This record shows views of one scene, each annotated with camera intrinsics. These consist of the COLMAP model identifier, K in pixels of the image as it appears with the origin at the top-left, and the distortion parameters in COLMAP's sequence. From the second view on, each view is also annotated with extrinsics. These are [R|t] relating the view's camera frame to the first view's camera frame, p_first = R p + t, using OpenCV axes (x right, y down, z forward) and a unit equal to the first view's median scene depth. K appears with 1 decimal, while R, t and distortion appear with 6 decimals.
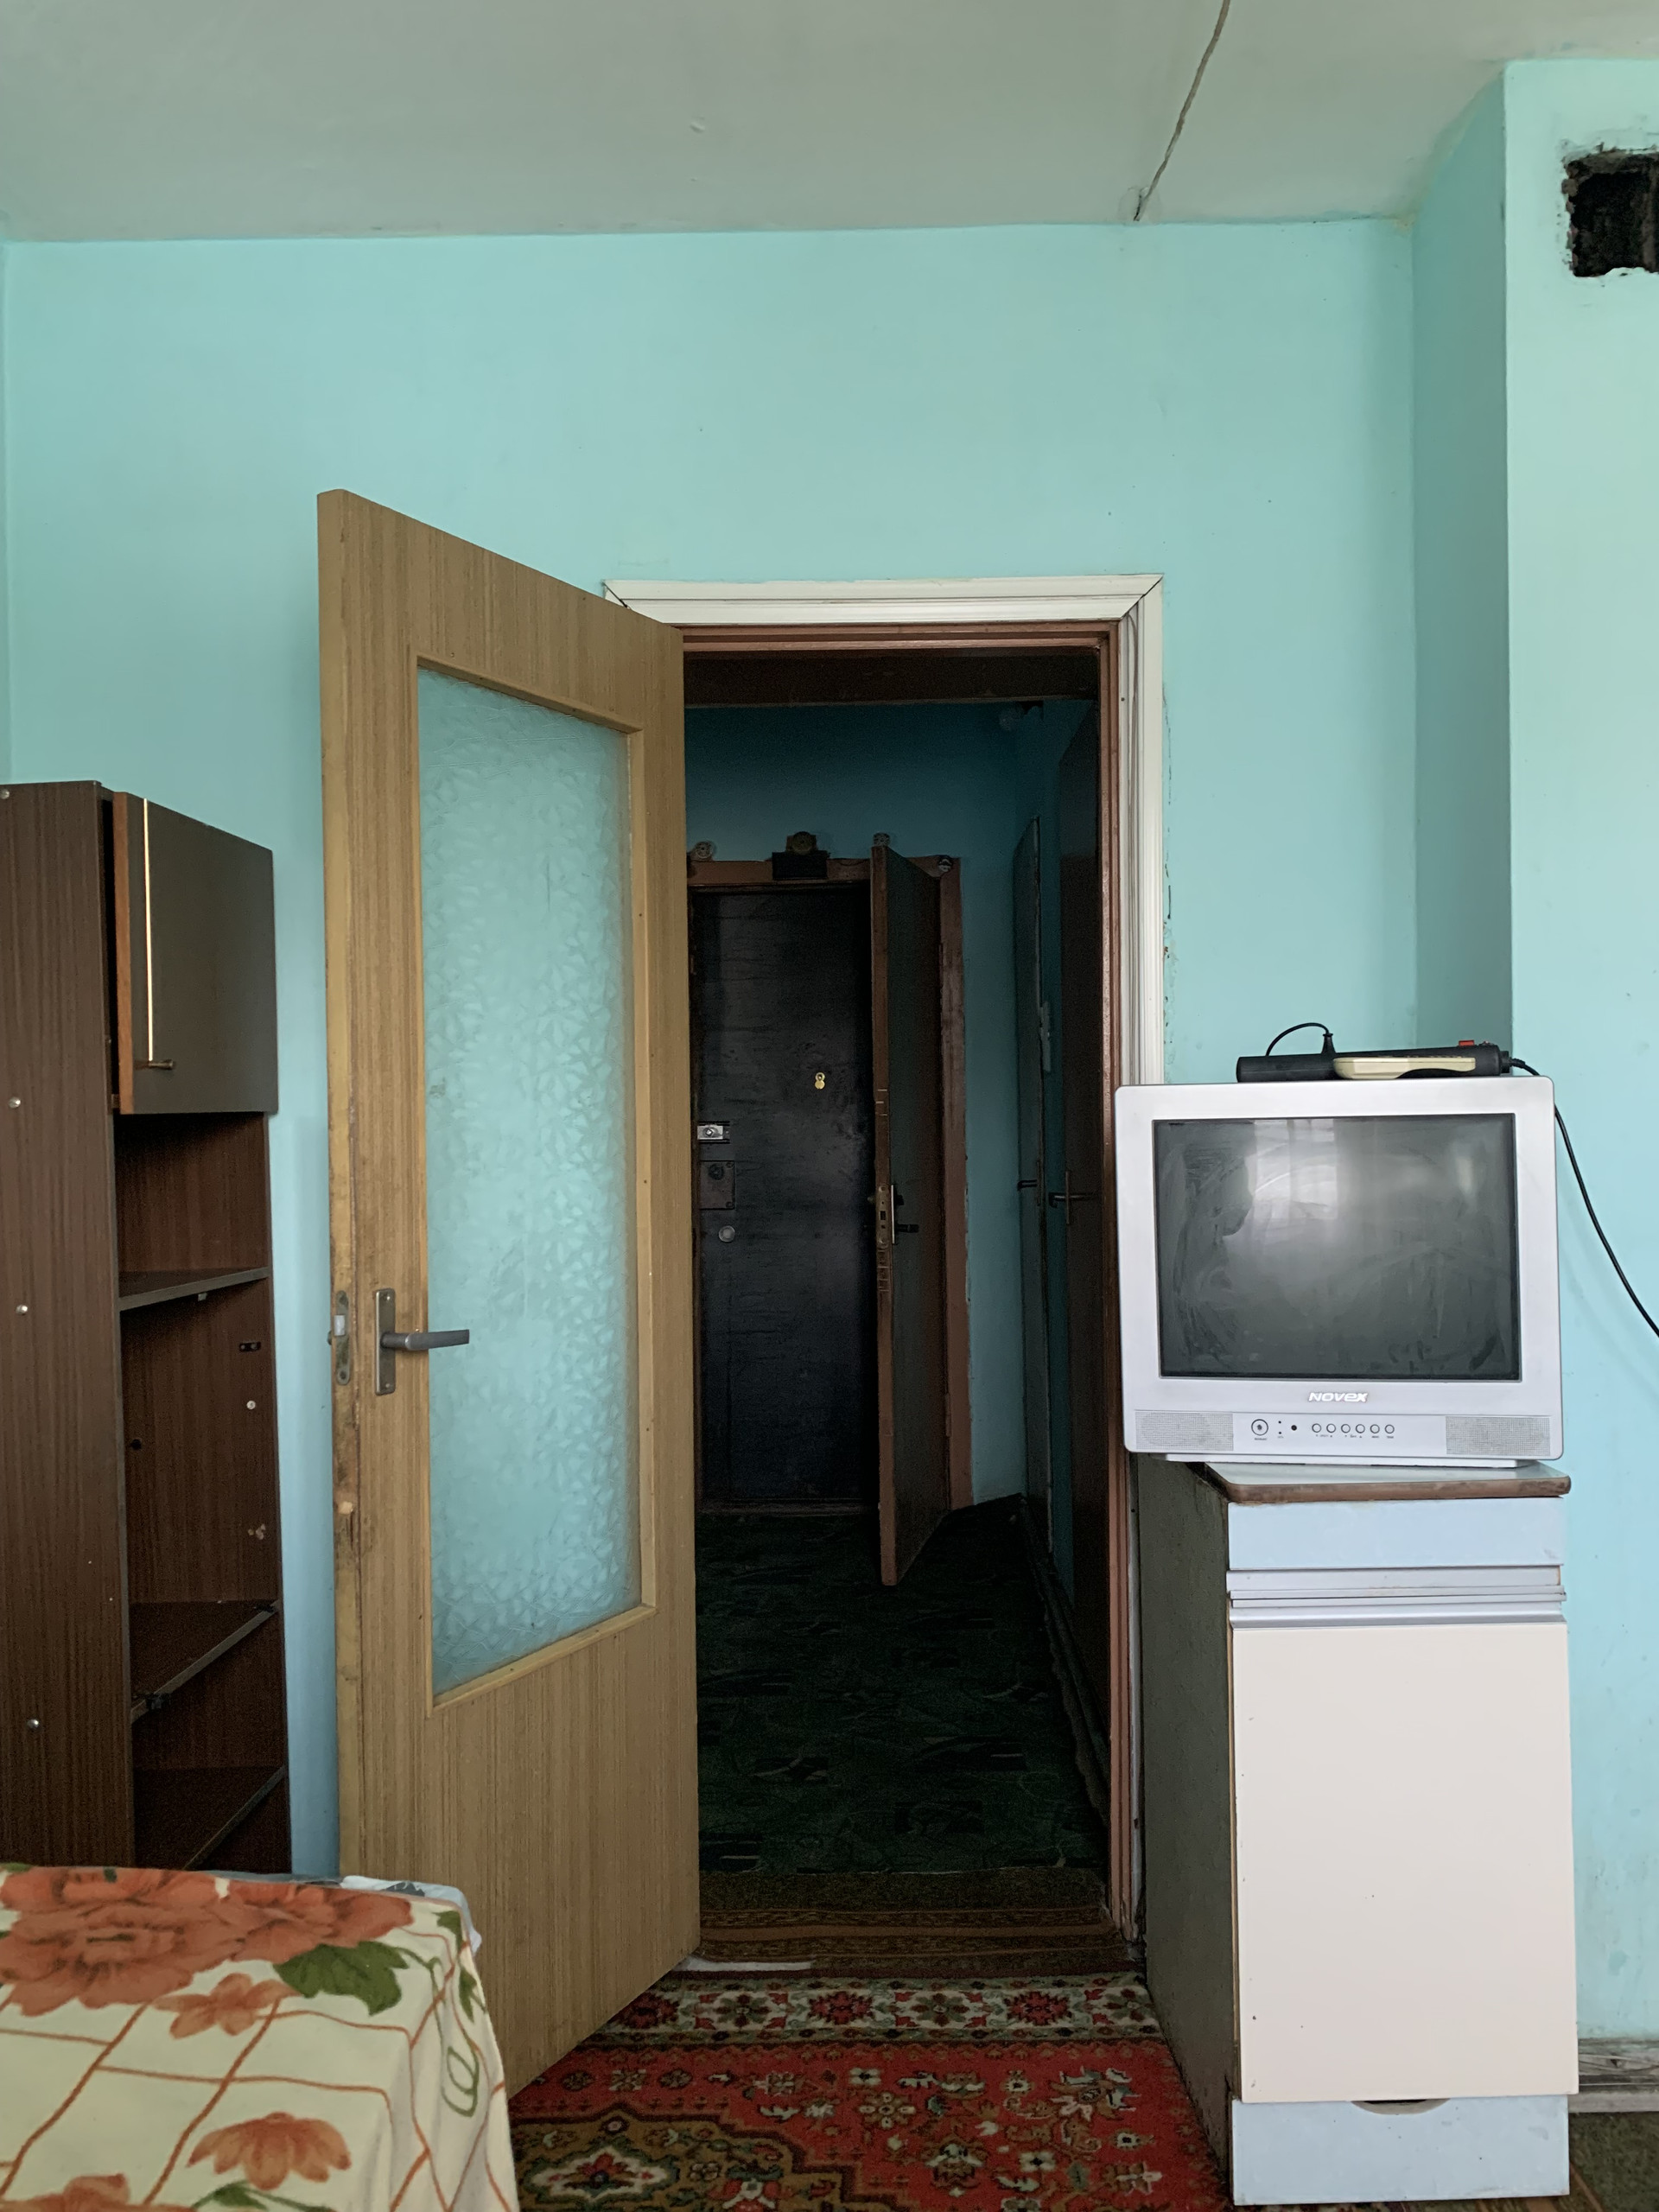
lens RADIAL K [[1693.0, 0, 863.3], [0, 1693.0, 1122.1], [0, 0, 1]] dist [0.030065, -0.026323]
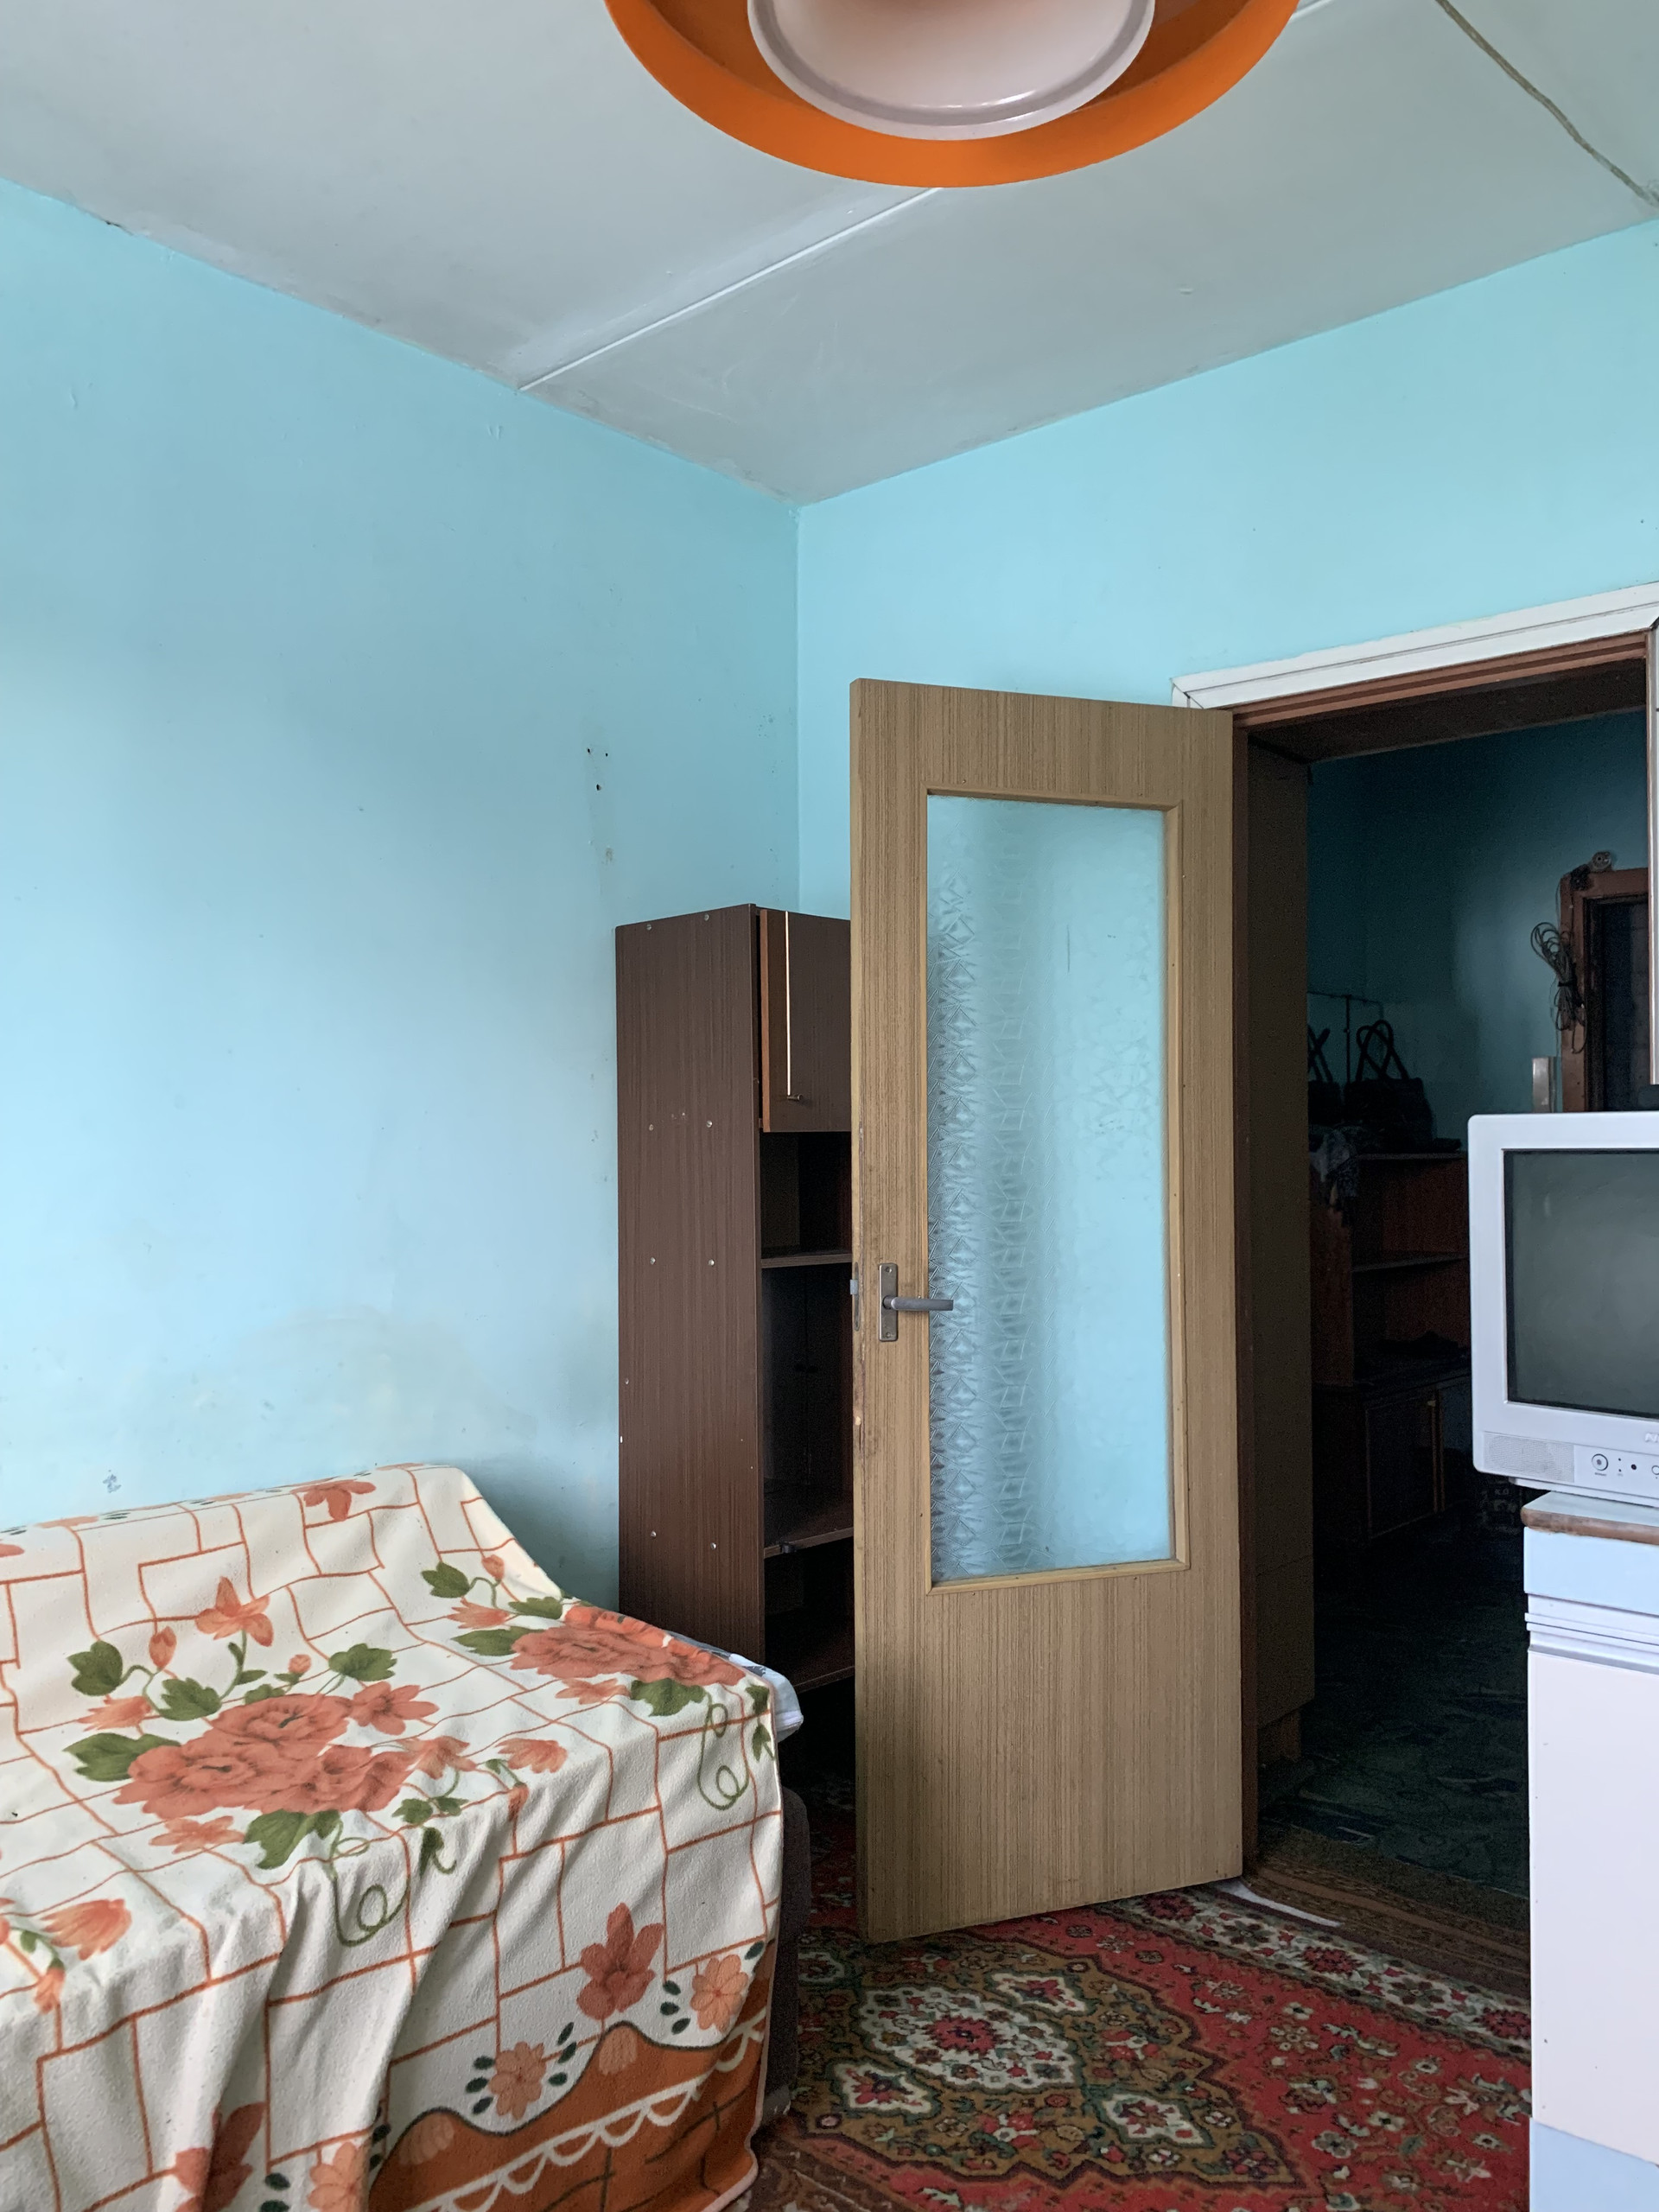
lens RADIAL K [[1693.0, 0, 822.7], [0, 1693.0, 1127.4], [0, 0, 1]] dist [0.030065, -0.026323]
pose [[0.754783, 0.008804, -0.655915, 0.520399], [-0.011640, 0.999932, 0.000026, -0.009140], [0.655871, 0.007615, 0.754835, -0.042946]]
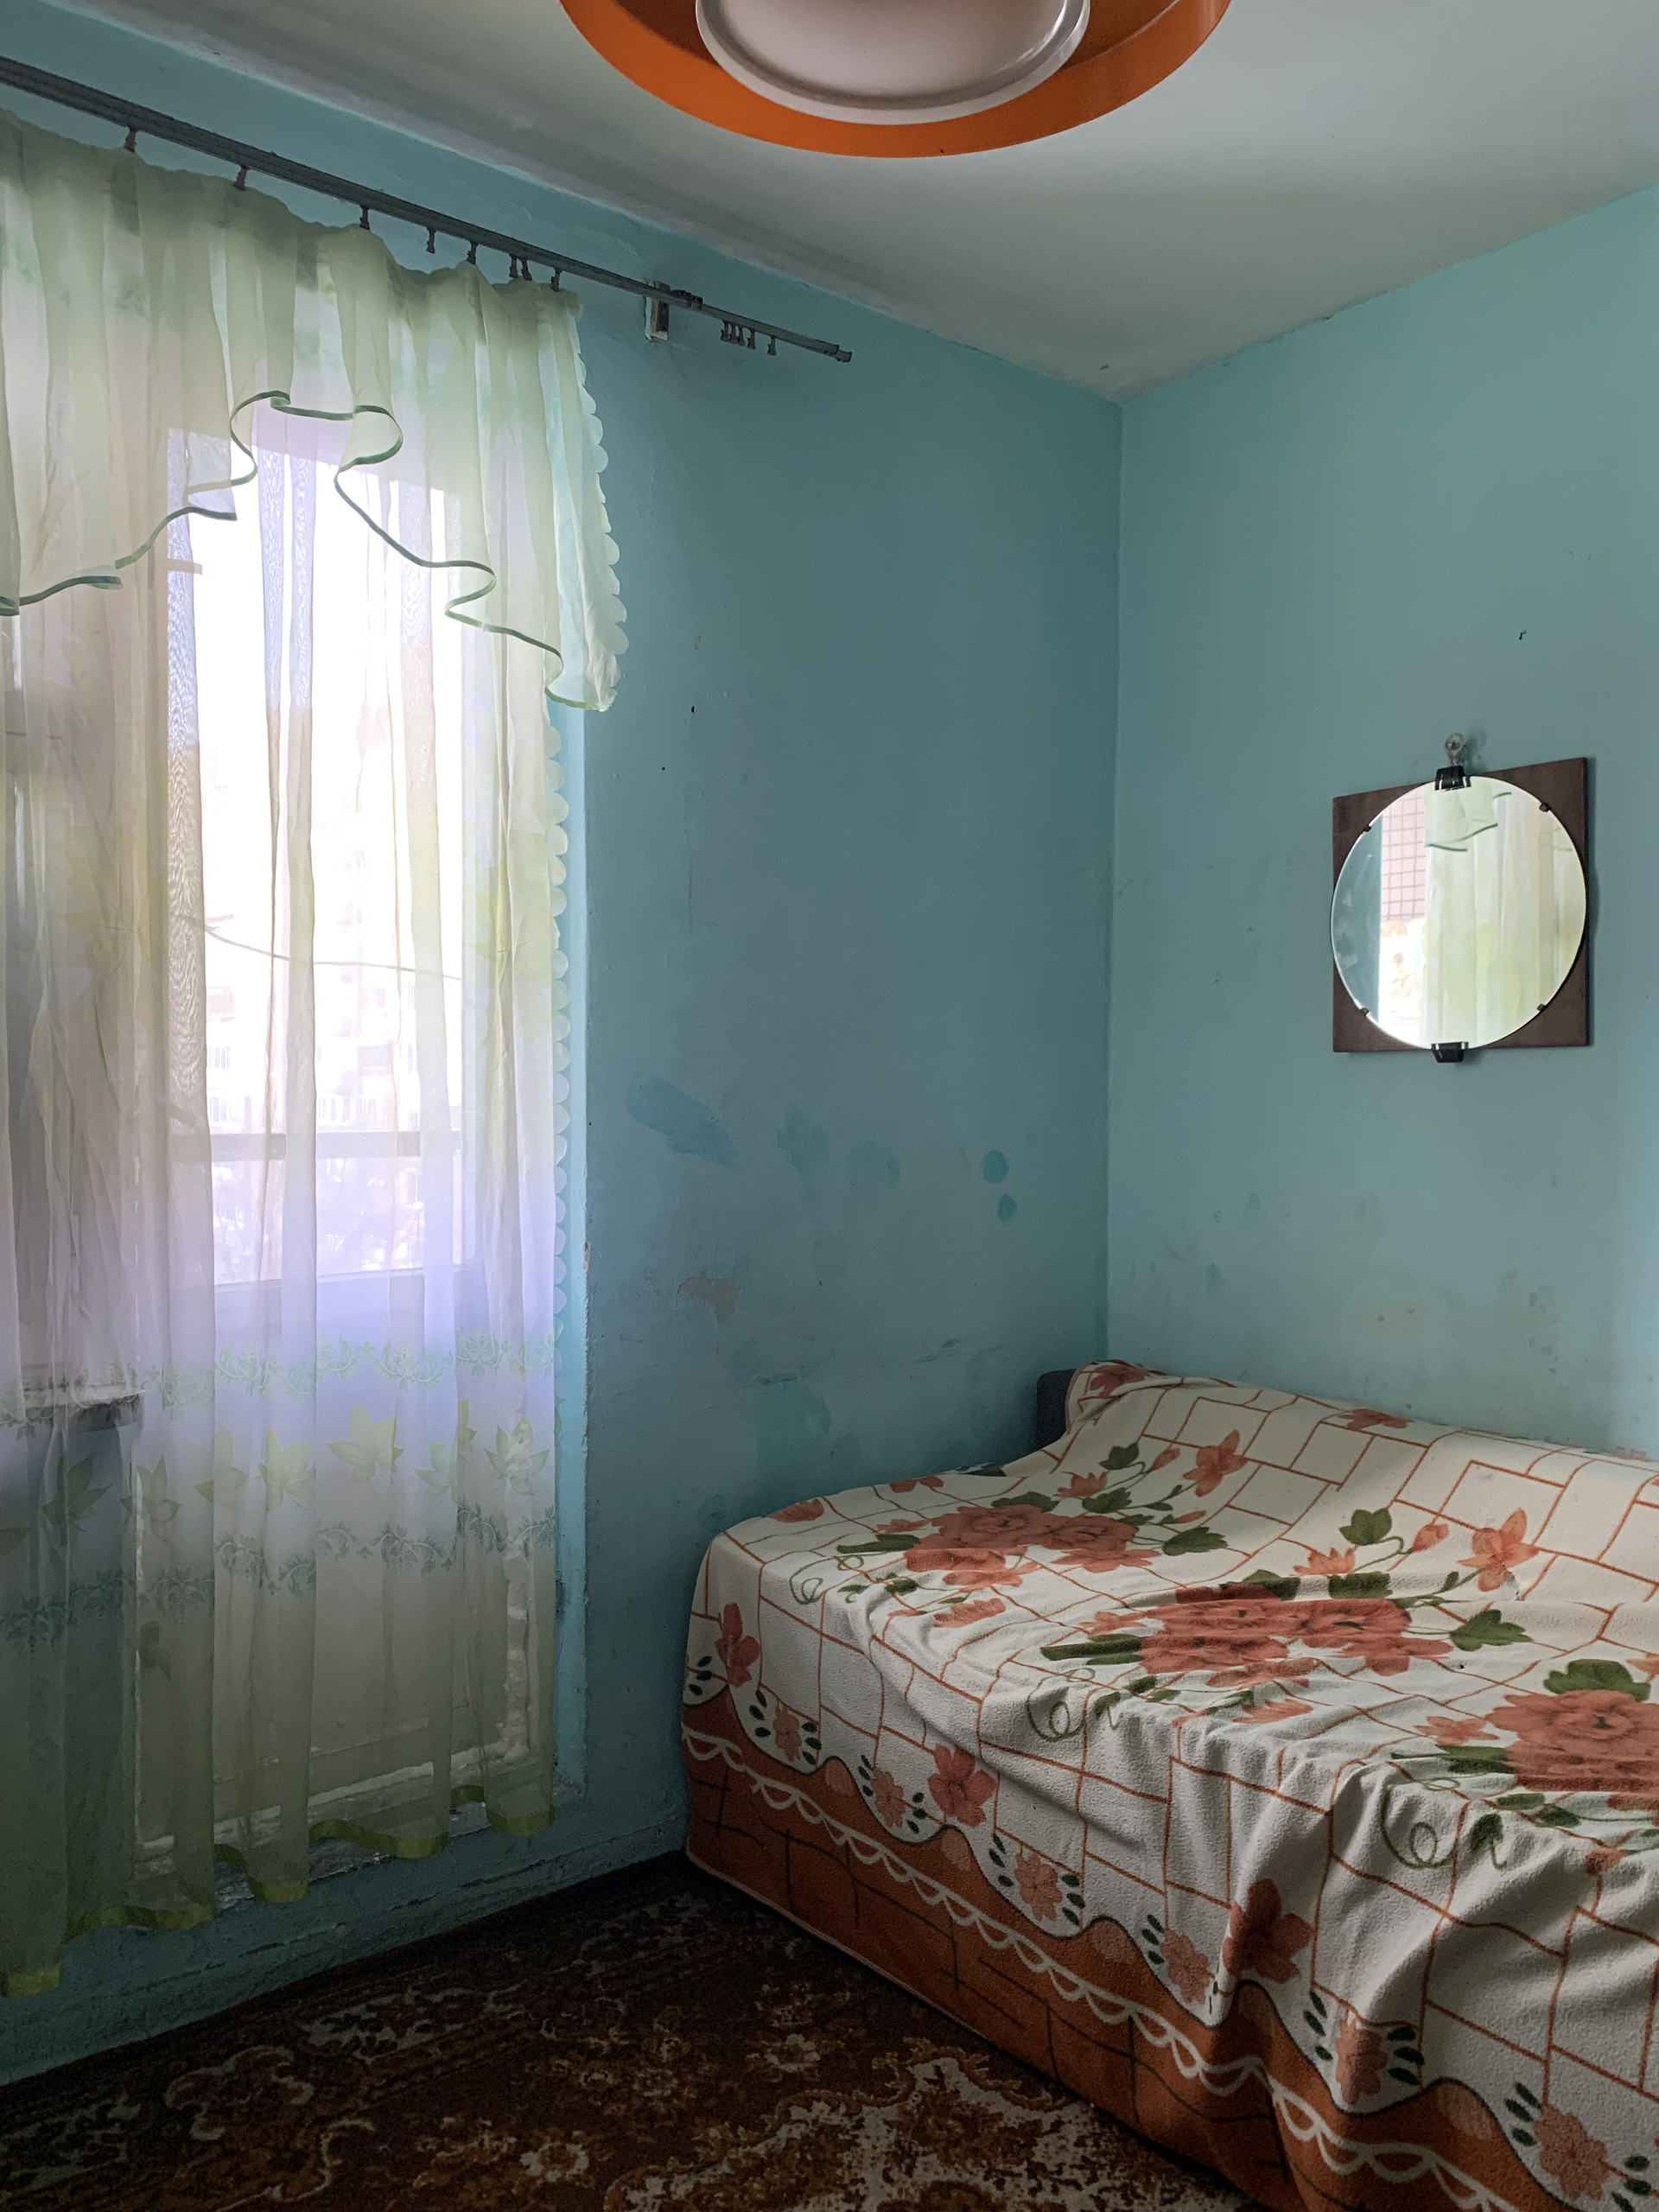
lens RADIAL K [[1693.0, 0, 908.1], [0, 1693.0, 1091.5], [0, 0, 1]] dist [0.030065, -0.026323]
pose [[-0.746742, 0.023542, -0.664697, 0.577487], [0.005317, 0.999553, 0.029429, -0.036385], [0.665093, 0.018442, -0.746533, 0.883122]]
